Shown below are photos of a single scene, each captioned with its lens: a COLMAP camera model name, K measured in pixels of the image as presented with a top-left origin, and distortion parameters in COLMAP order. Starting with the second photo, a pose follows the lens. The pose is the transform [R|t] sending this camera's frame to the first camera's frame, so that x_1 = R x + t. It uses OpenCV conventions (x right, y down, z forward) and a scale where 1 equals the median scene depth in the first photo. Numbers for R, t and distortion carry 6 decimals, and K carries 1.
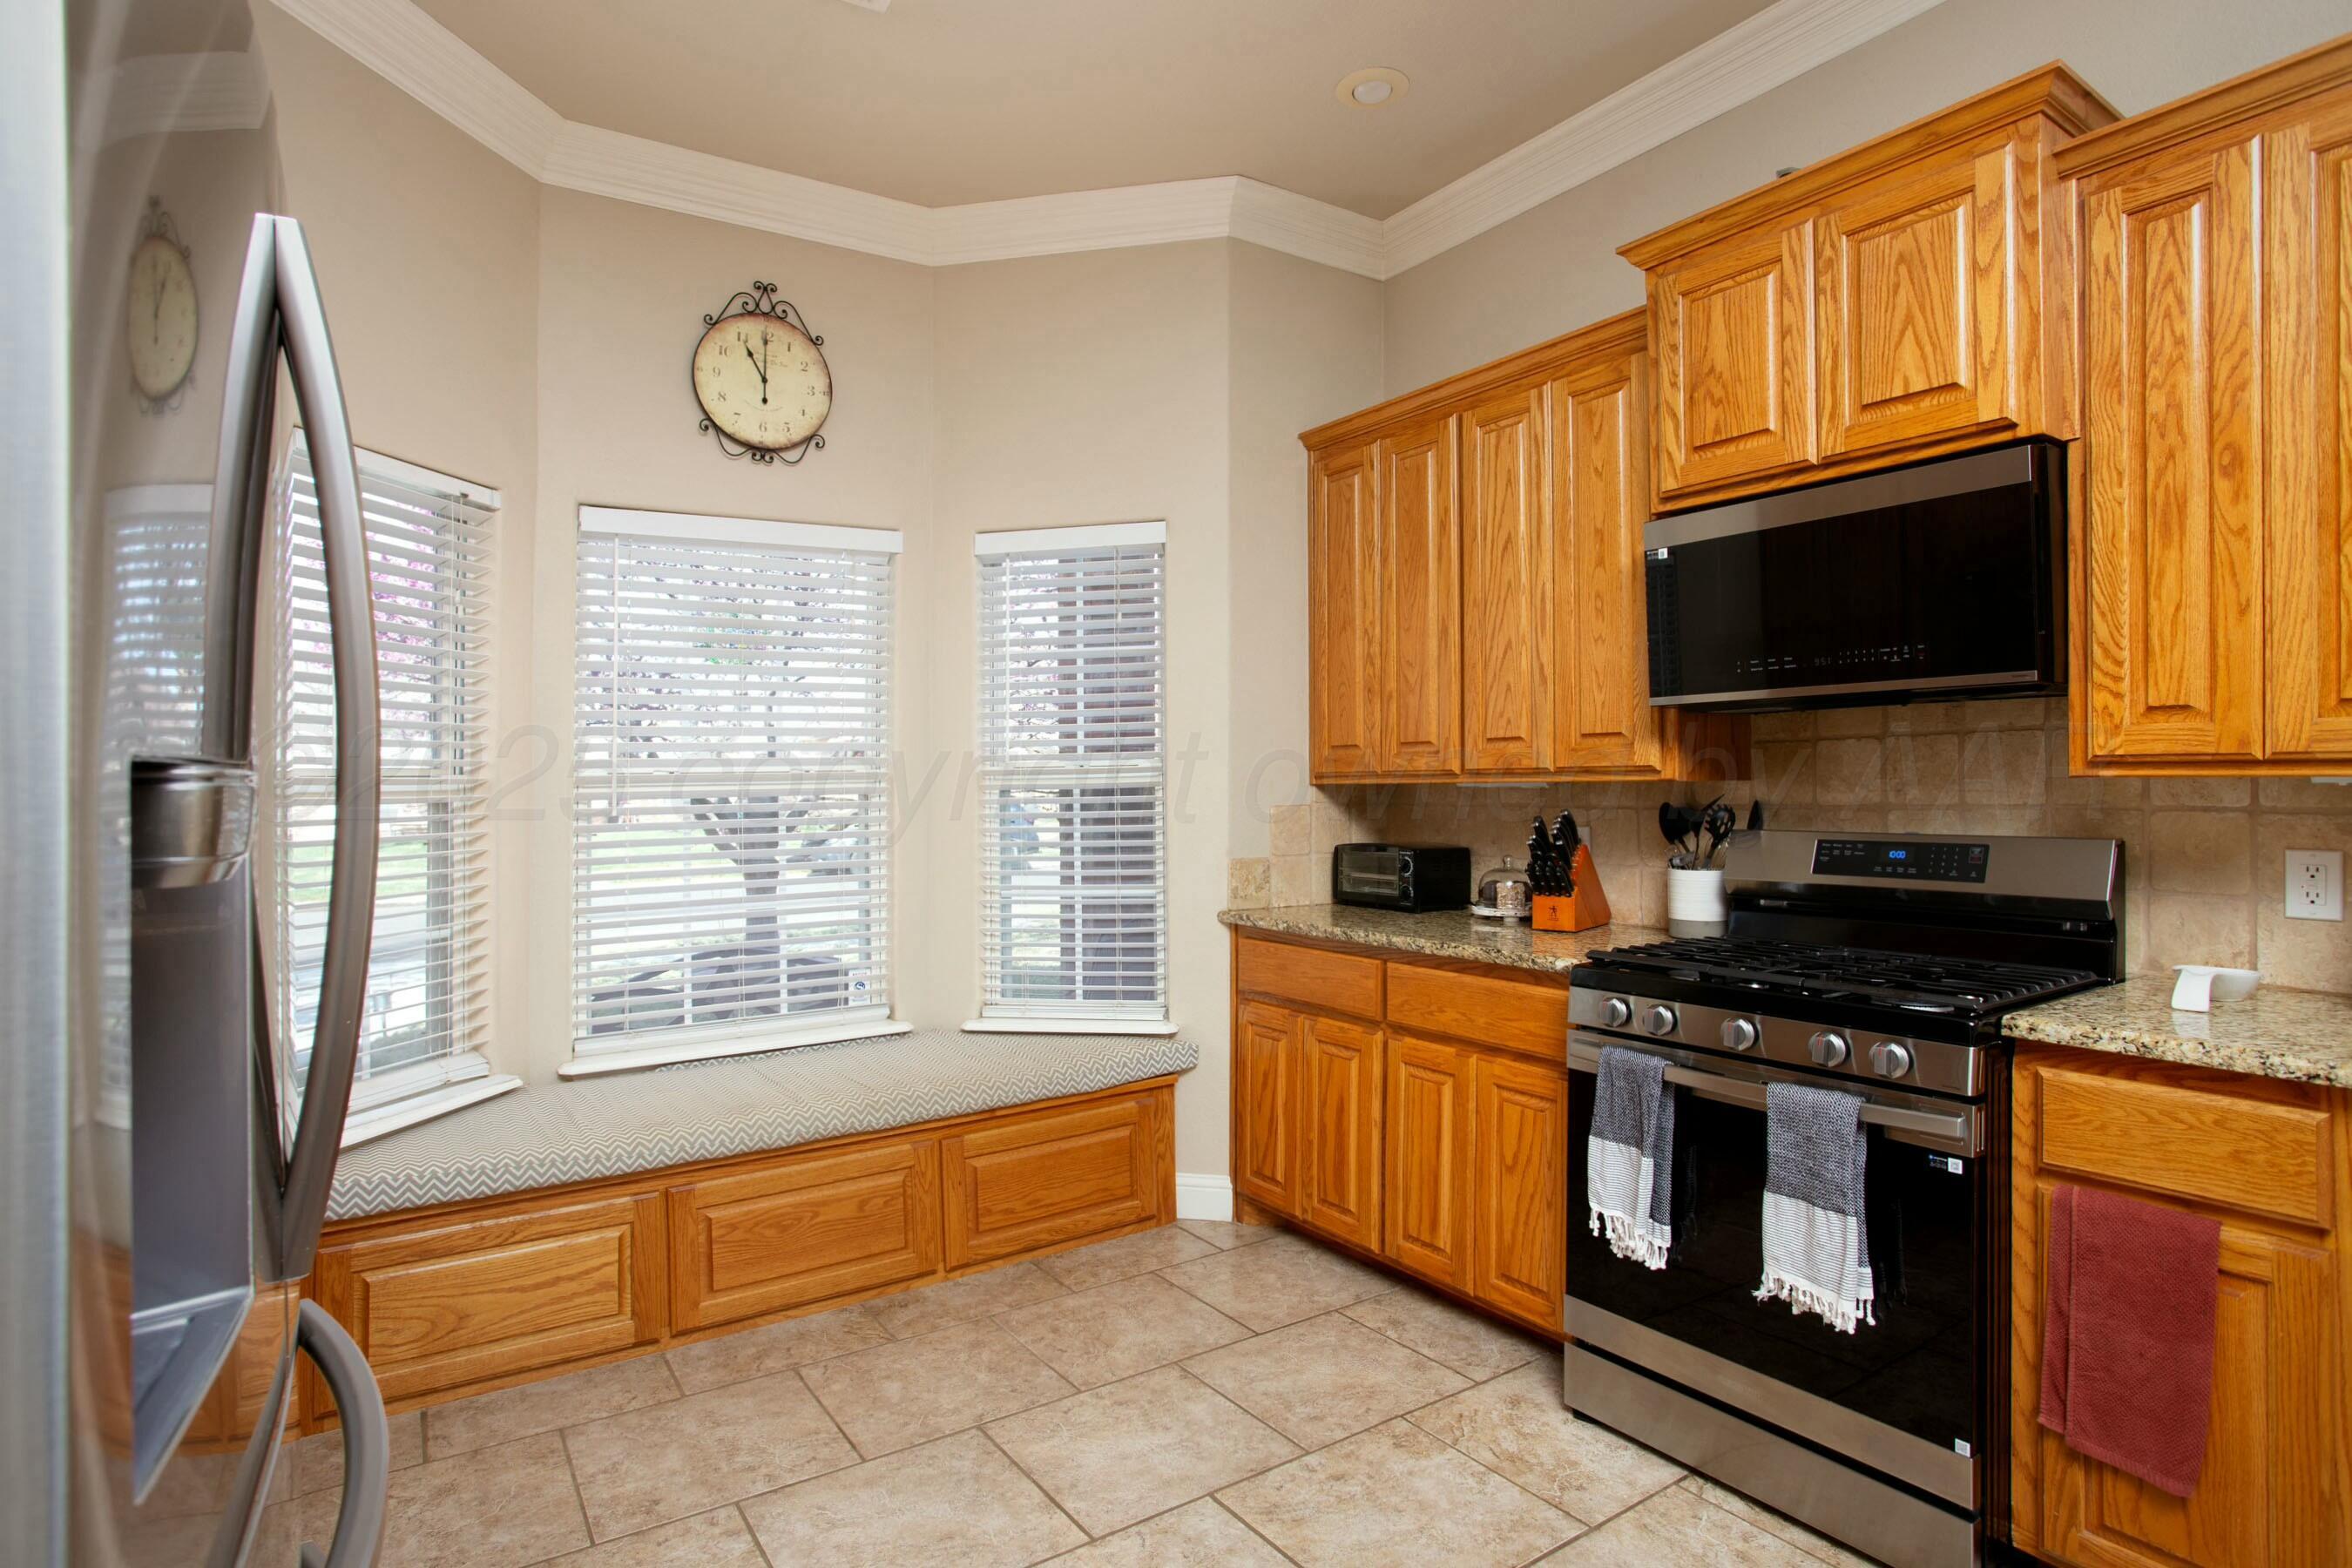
lens RADIAL K [[1174.2, 0, 1219.7], [0, 1174.2, 741.6], [0, 0, 1]] dist [-0.024268, 0.000769]
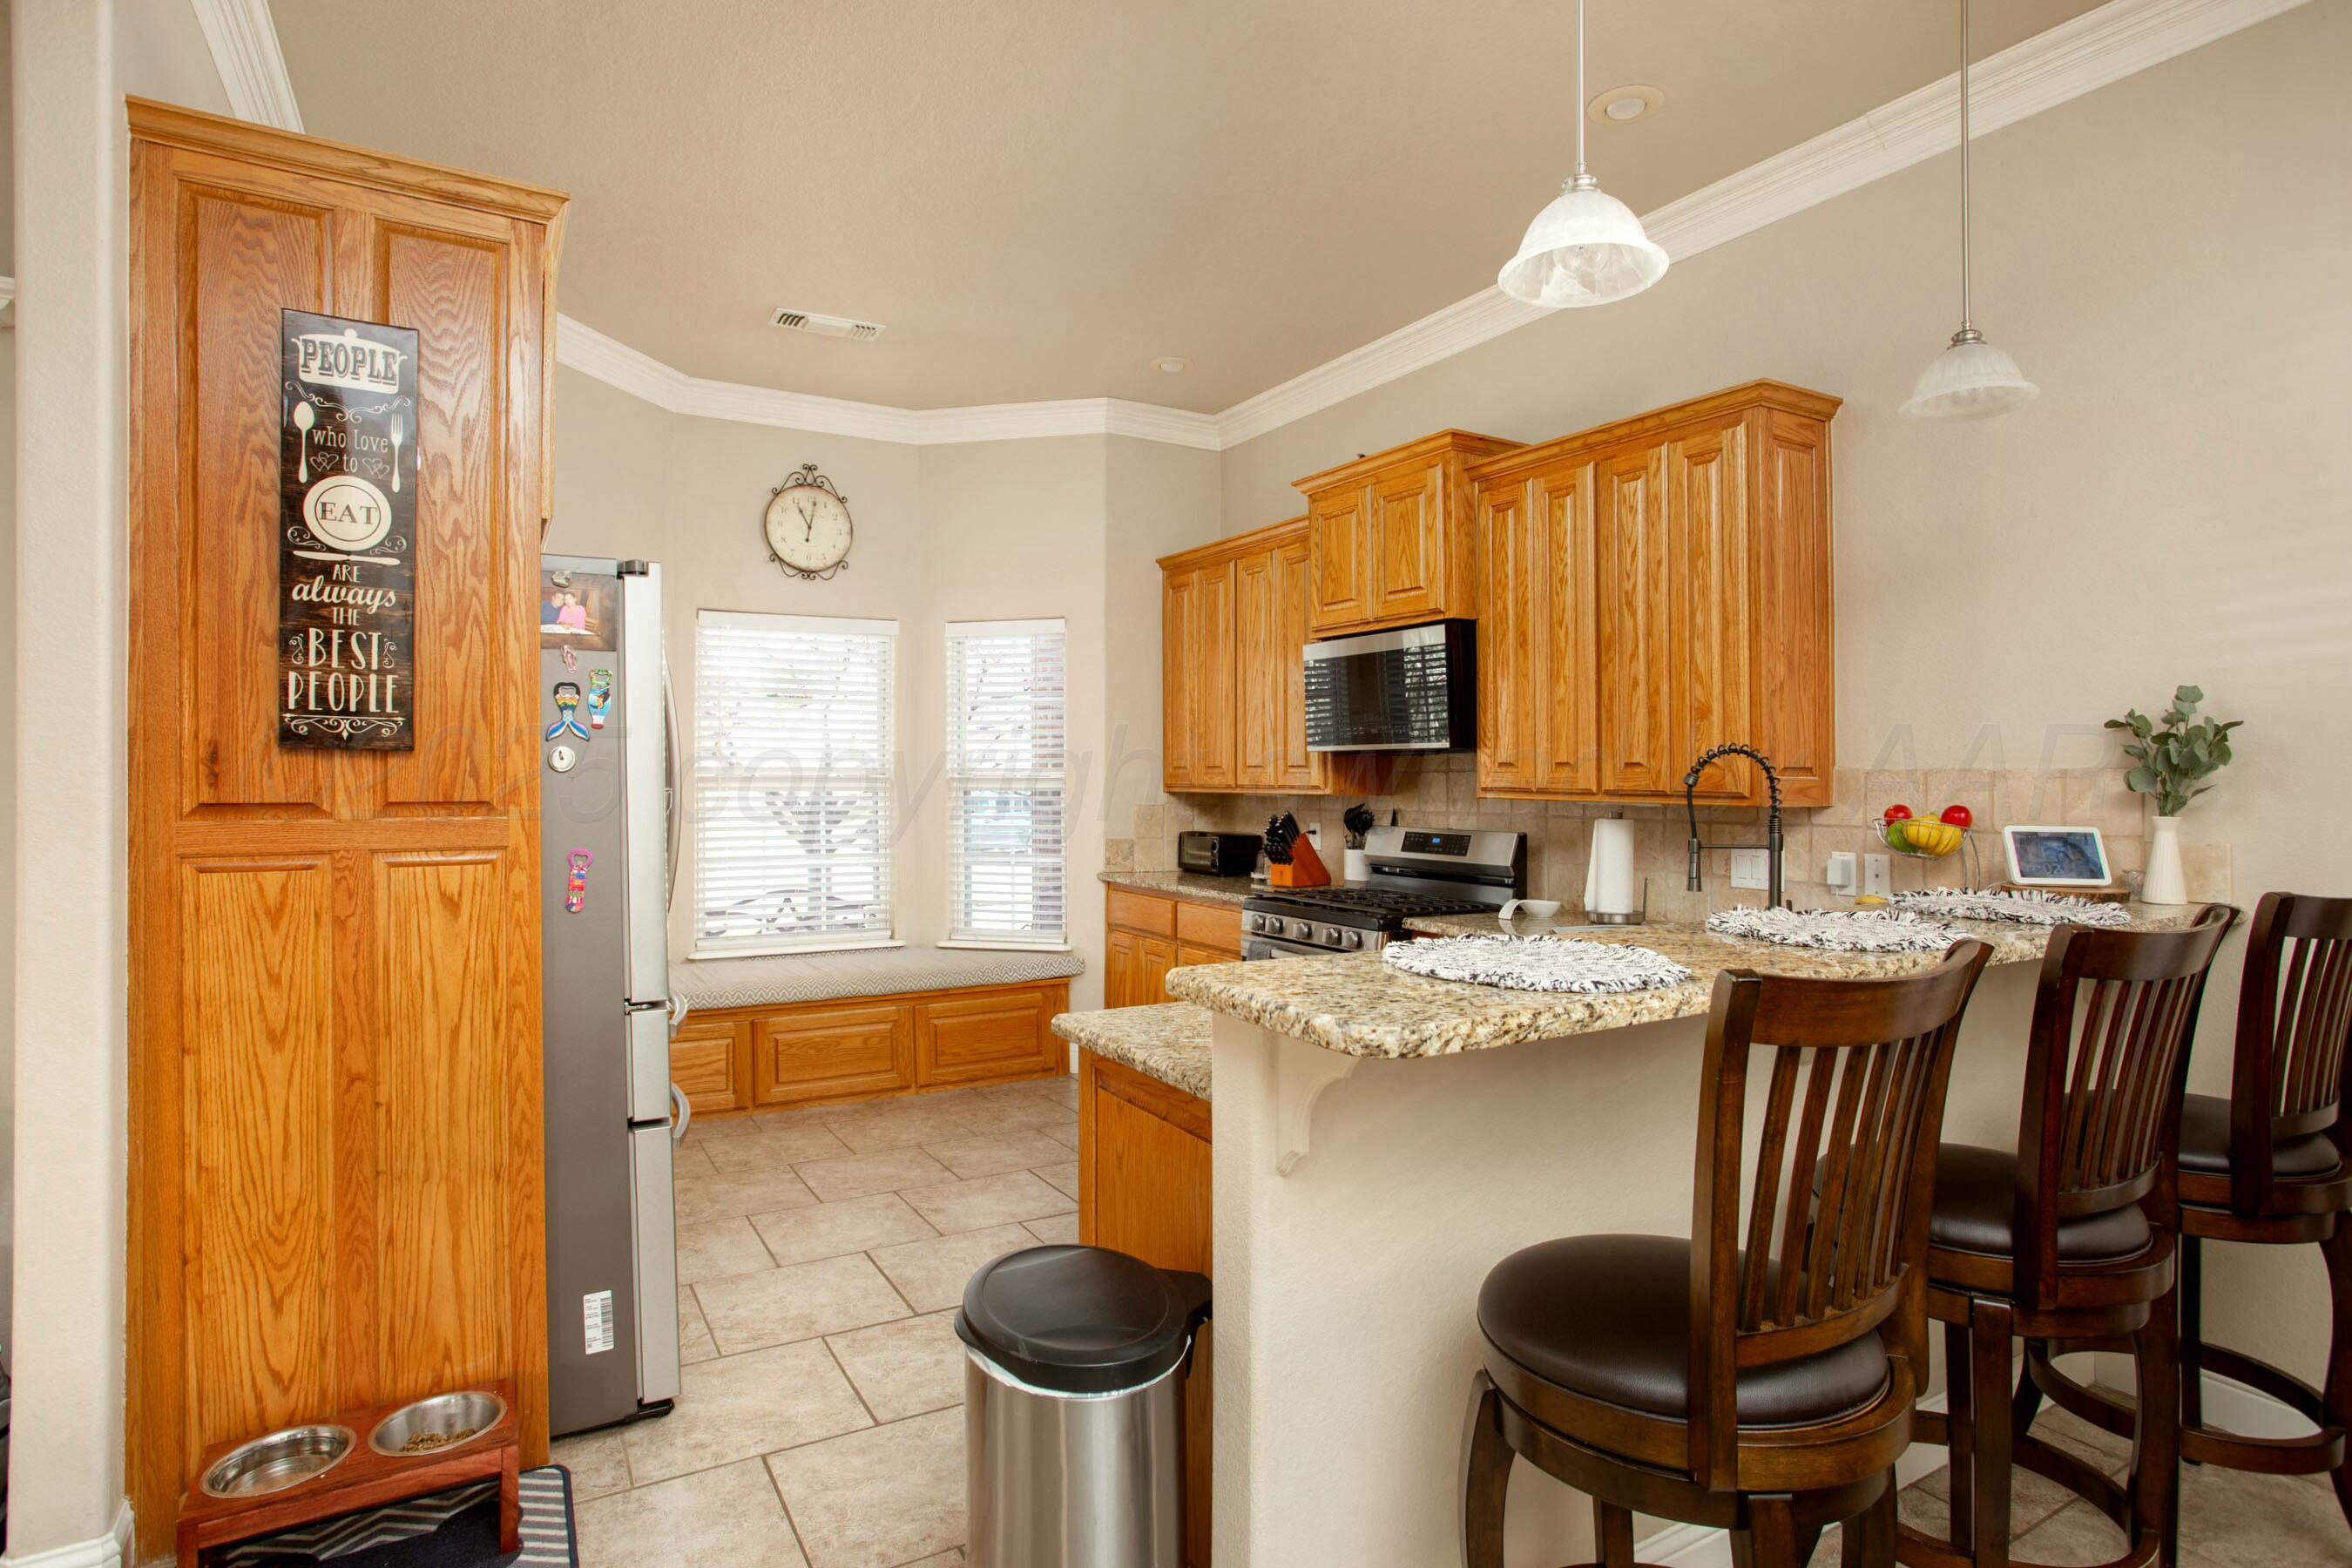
lens RADIAL K [[1246.0, 0, 1176.0], [0, 1246.0, 784.0], [0, 0, 1]] dist [-0.000510, -0.000231]
pose [[0.994169, 0.017425, -0.106414, 0.305832], [-0.012048, 0.998628, 0.050966, -0.062885], [0.107156, -0.049387, 0.993015, -0.675871]]
